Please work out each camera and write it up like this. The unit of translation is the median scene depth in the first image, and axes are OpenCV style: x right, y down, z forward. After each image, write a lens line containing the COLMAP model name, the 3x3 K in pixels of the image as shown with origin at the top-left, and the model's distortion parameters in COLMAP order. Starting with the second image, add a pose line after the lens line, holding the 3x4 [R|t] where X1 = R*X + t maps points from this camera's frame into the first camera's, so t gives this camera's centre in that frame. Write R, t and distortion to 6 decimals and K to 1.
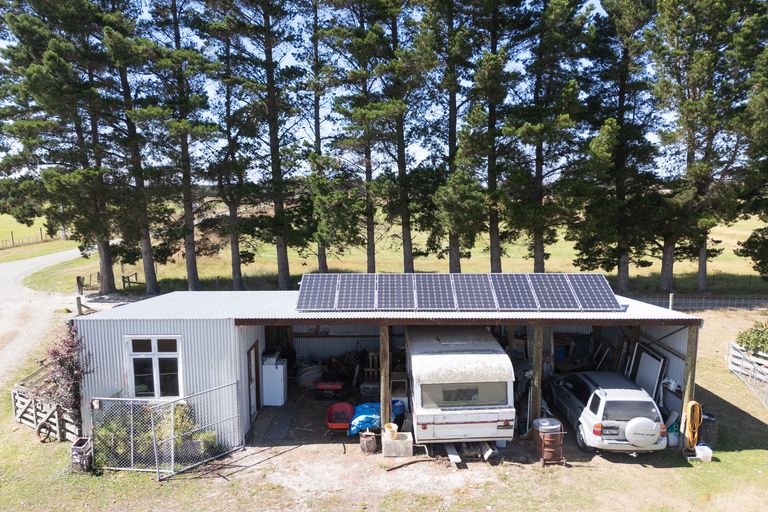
lens RADIAL K [[562.9, 0, 373.5], [0, 562.9, 276.3], [0, 0, 1]] dist [0.036367, -0.005069]
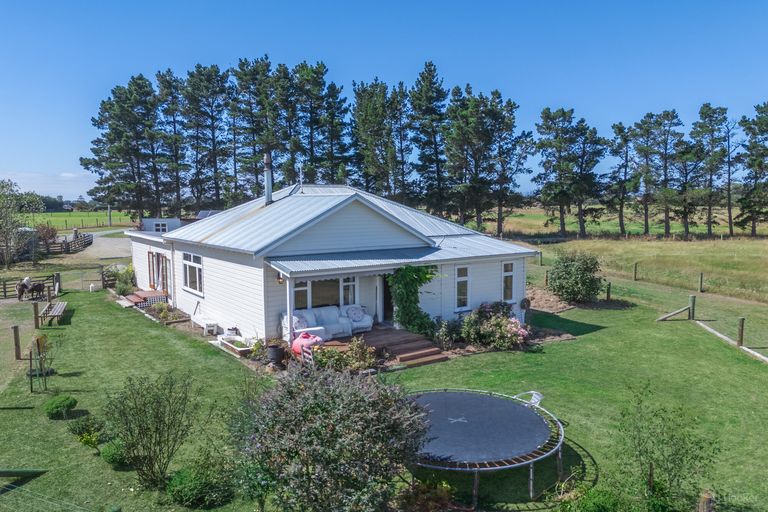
lens RADIAL K [[562.9, 0, 385.6], [0, 562.9, 261.2], [0, 0, 1]] dist [0.036367, -0.005069]
pose [[0.999978, -0.000752, 0.006525, 0.516226], [0.001058, 0.998890, -0.047084, 0.247979], [-0.006482, 0.047090, 0.998870, -1.335647]]
